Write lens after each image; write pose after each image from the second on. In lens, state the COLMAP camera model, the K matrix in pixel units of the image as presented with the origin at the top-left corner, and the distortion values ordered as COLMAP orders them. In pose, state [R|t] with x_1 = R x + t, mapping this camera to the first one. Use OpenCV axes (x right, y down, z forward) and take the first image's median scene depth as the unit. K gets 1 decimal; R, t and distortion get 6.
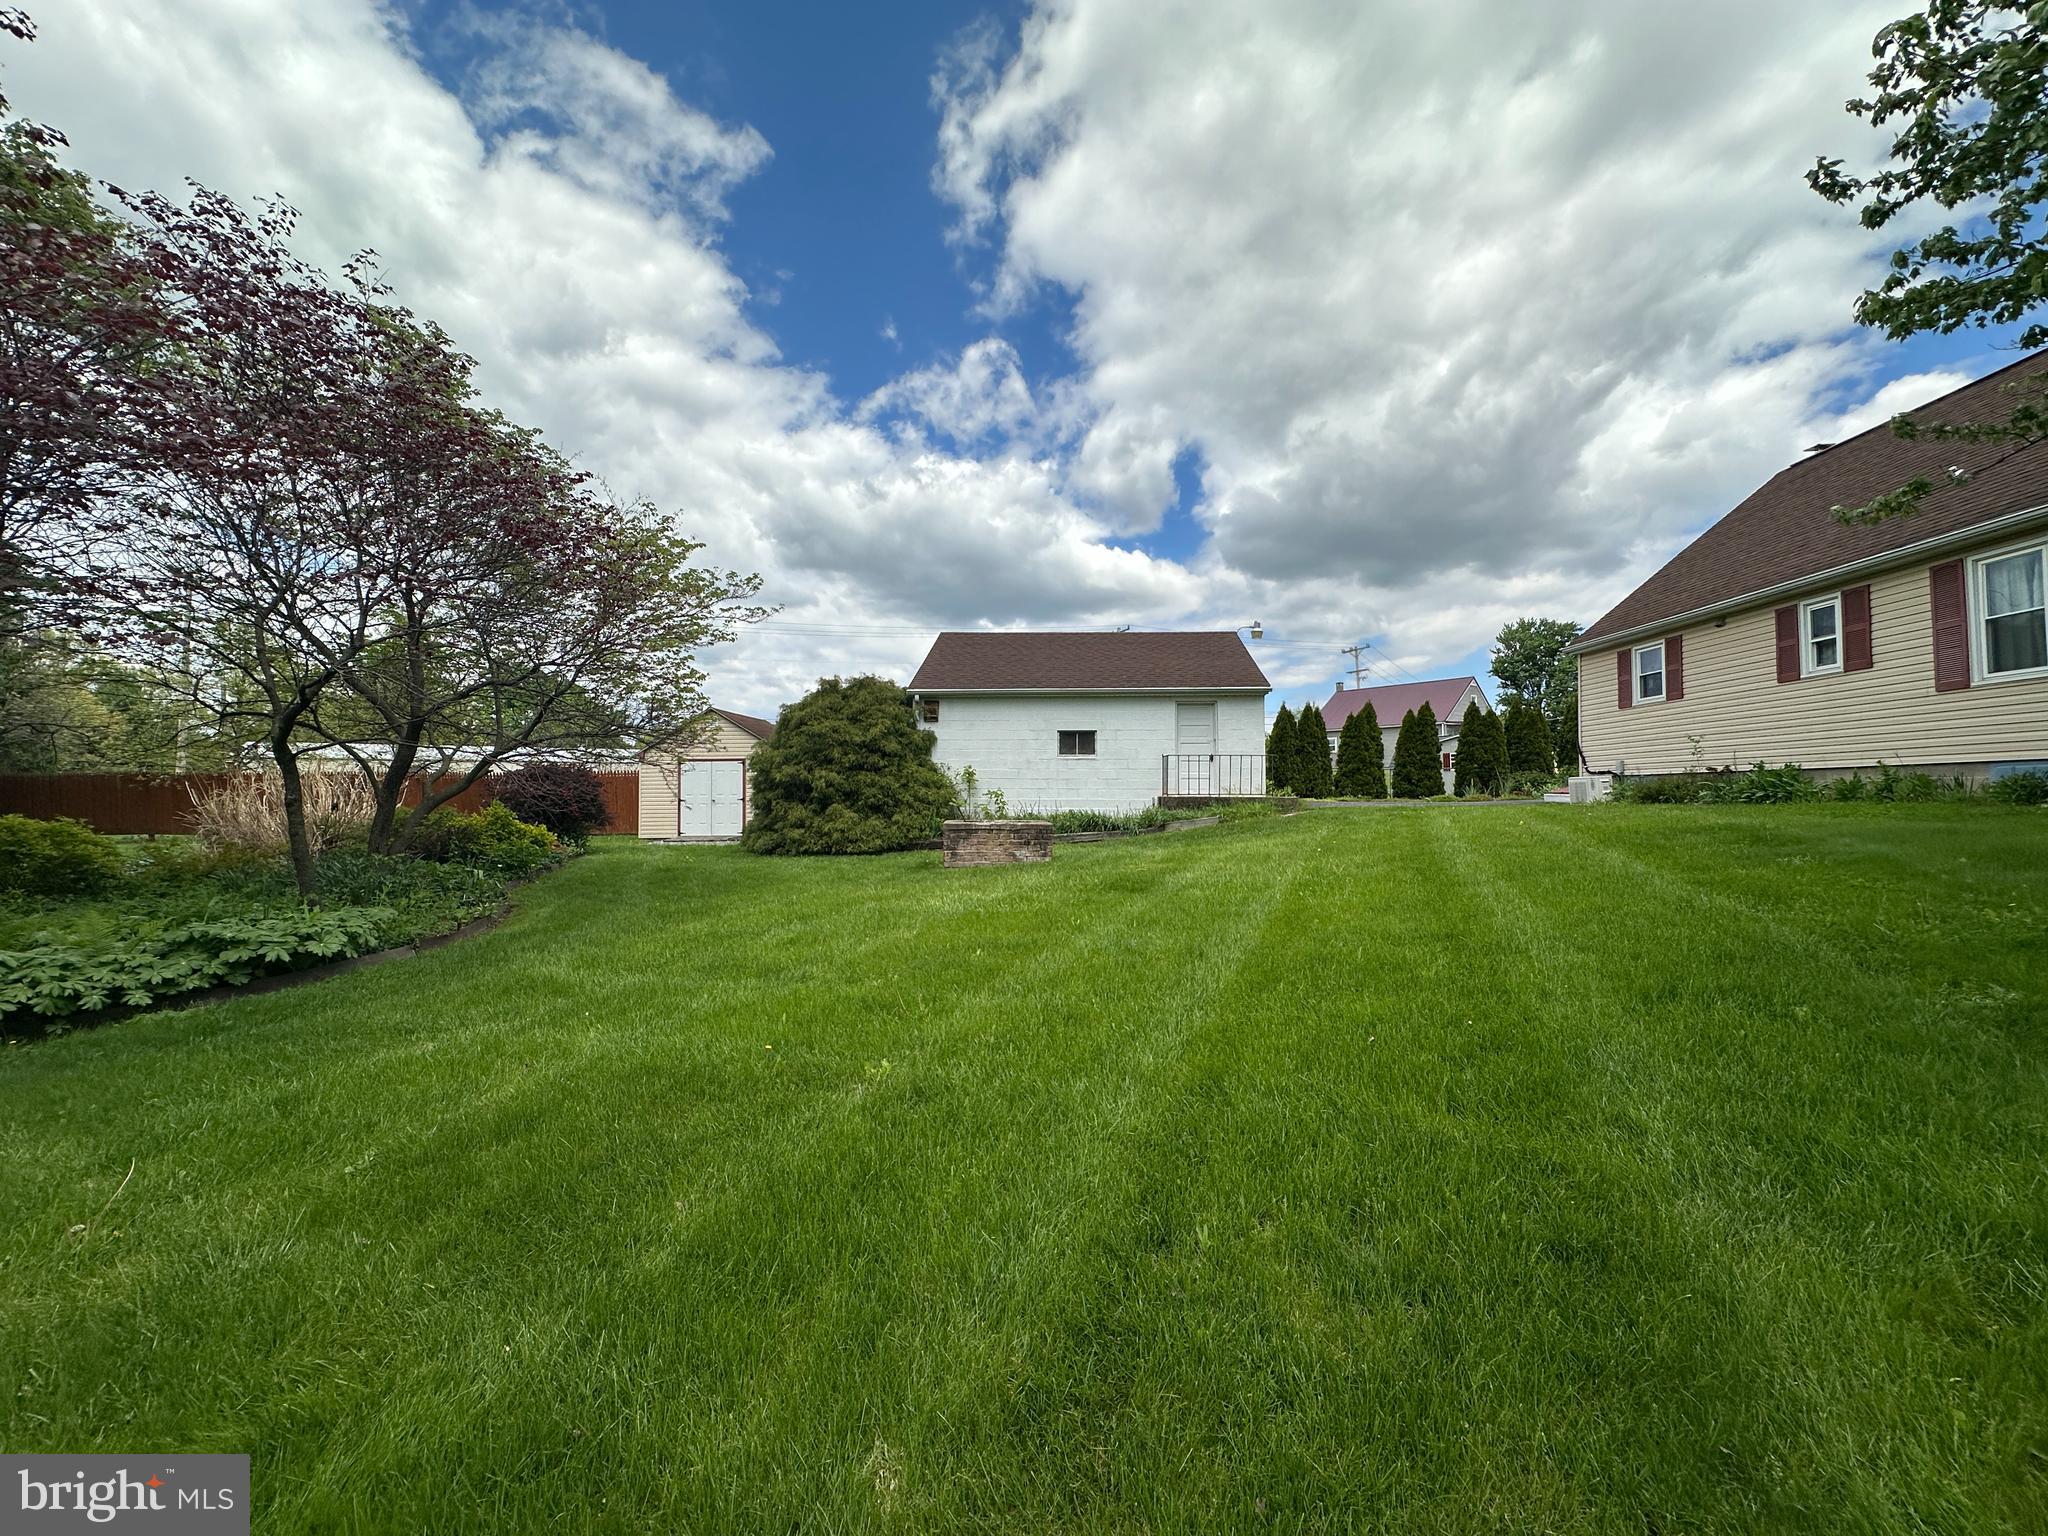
lens RADIAL K [[822.8, 0, 1034.0], [0, 822.8, 786.3], [0, 0, 1]] dist [0.002698, -0.001765]
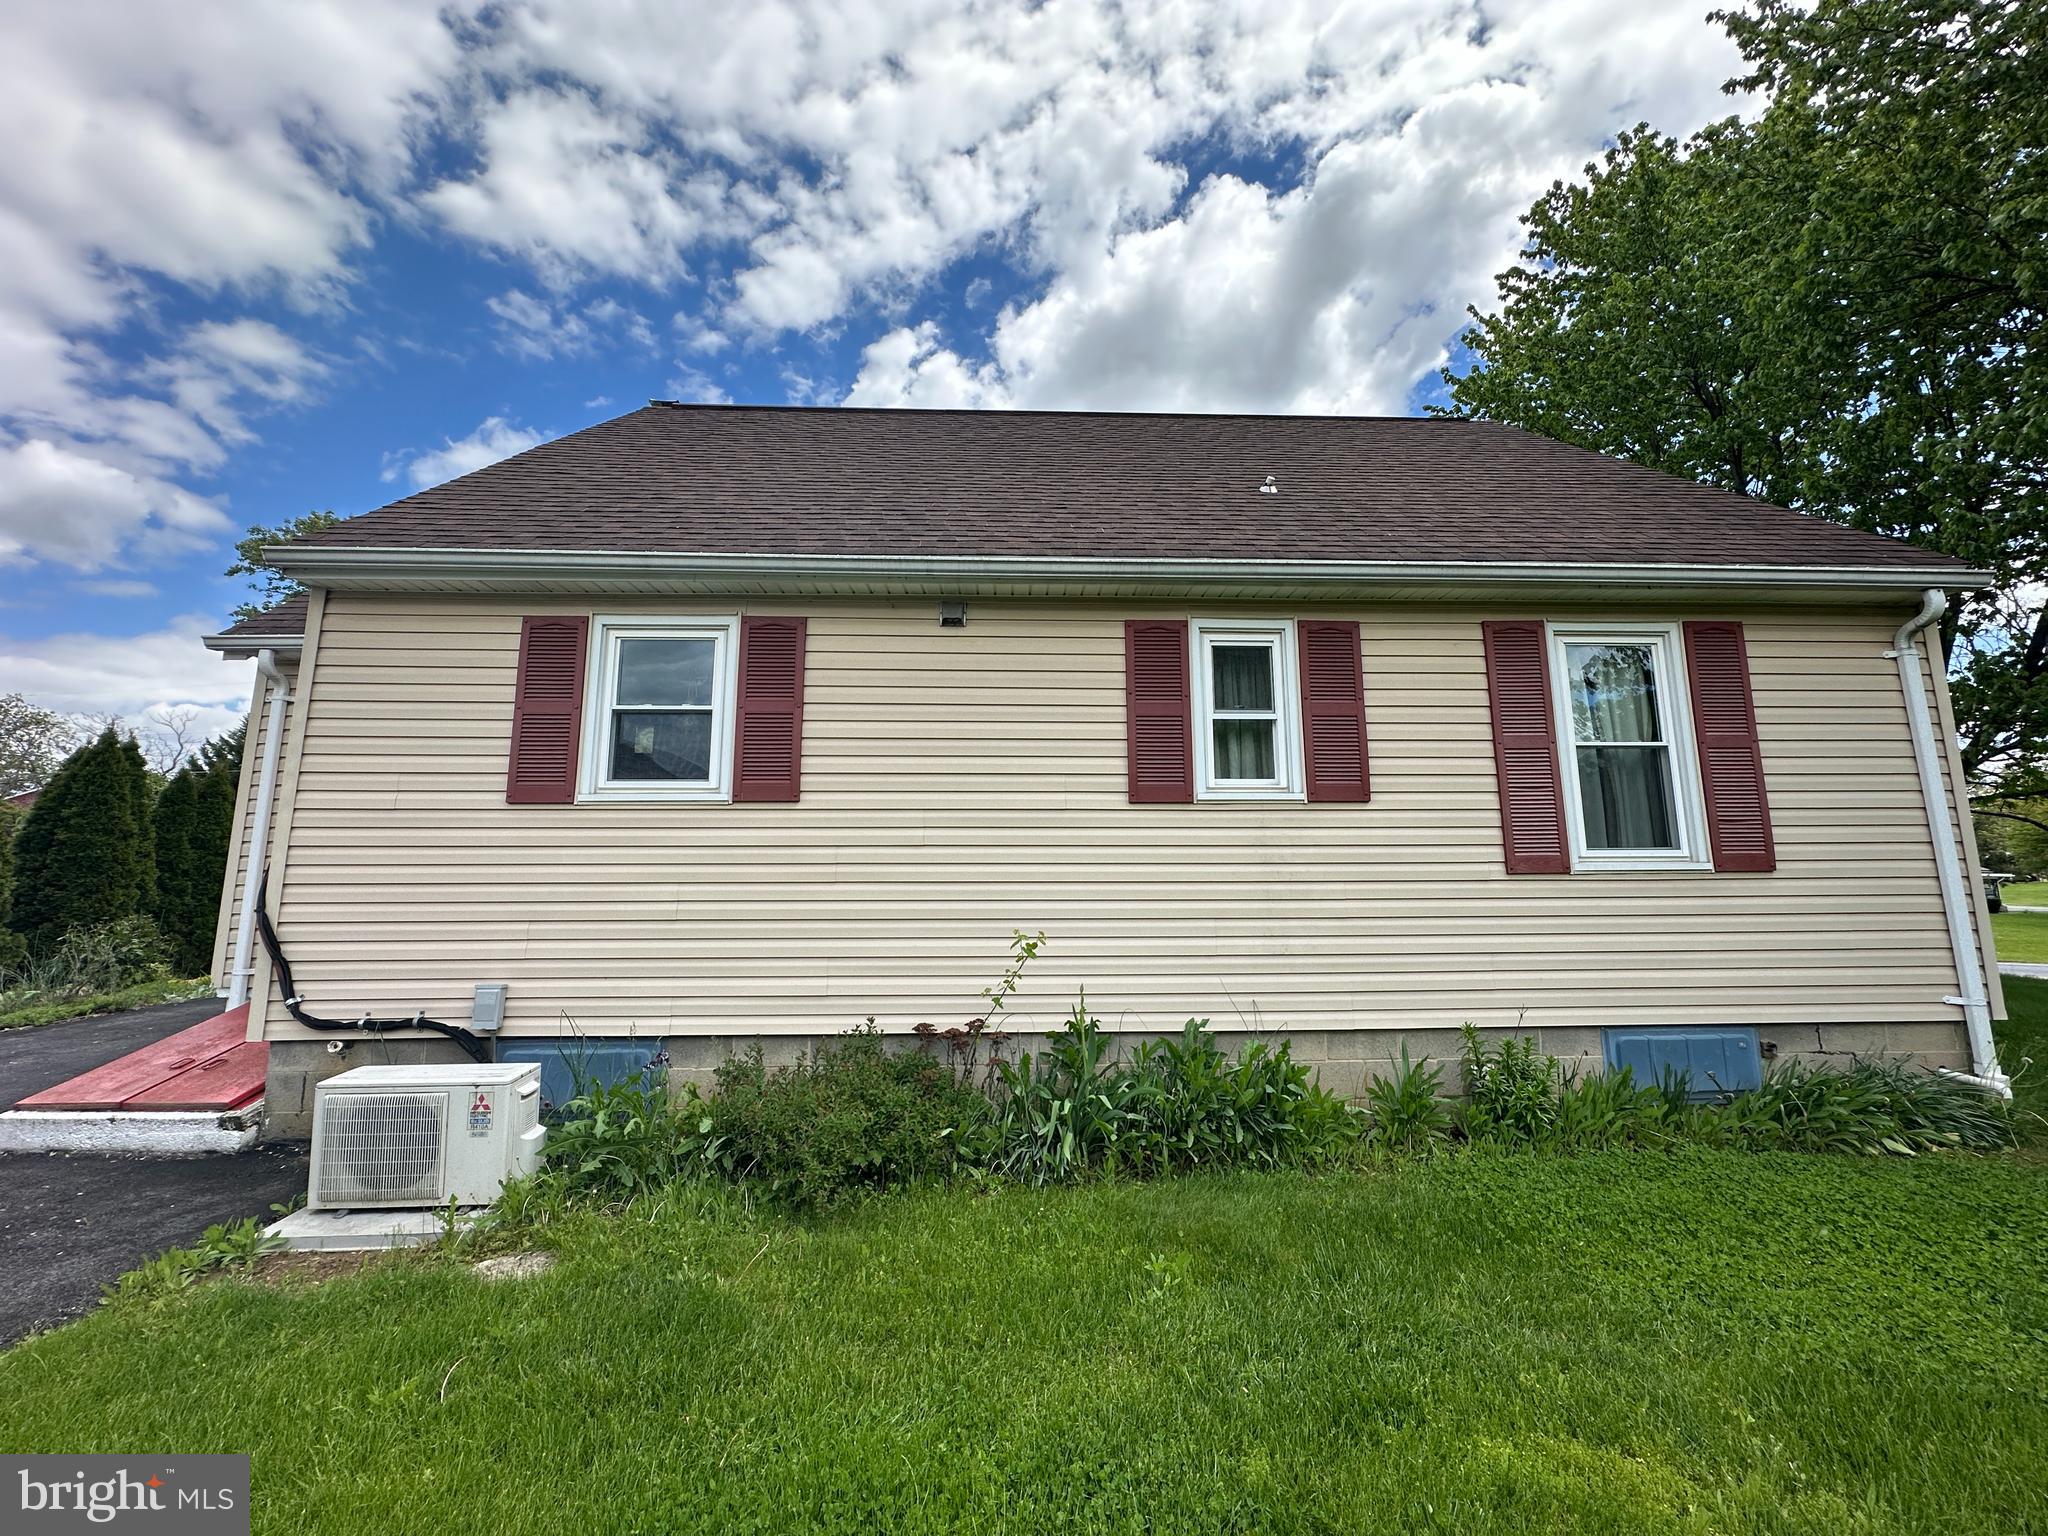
lens RADIAL K [[822.8, 0, 1016.7], [0, 822.8, 757.6], [0, 0, 1]] dist [0.002698, -0.001765]
pose [[-0.095432, 0.136444, 0.986040, 0.417299], [-0.007255, 0.990440, -0.137755, -0.074479], [-0.995409, -0.020300, -0.093530, 0.877853]]
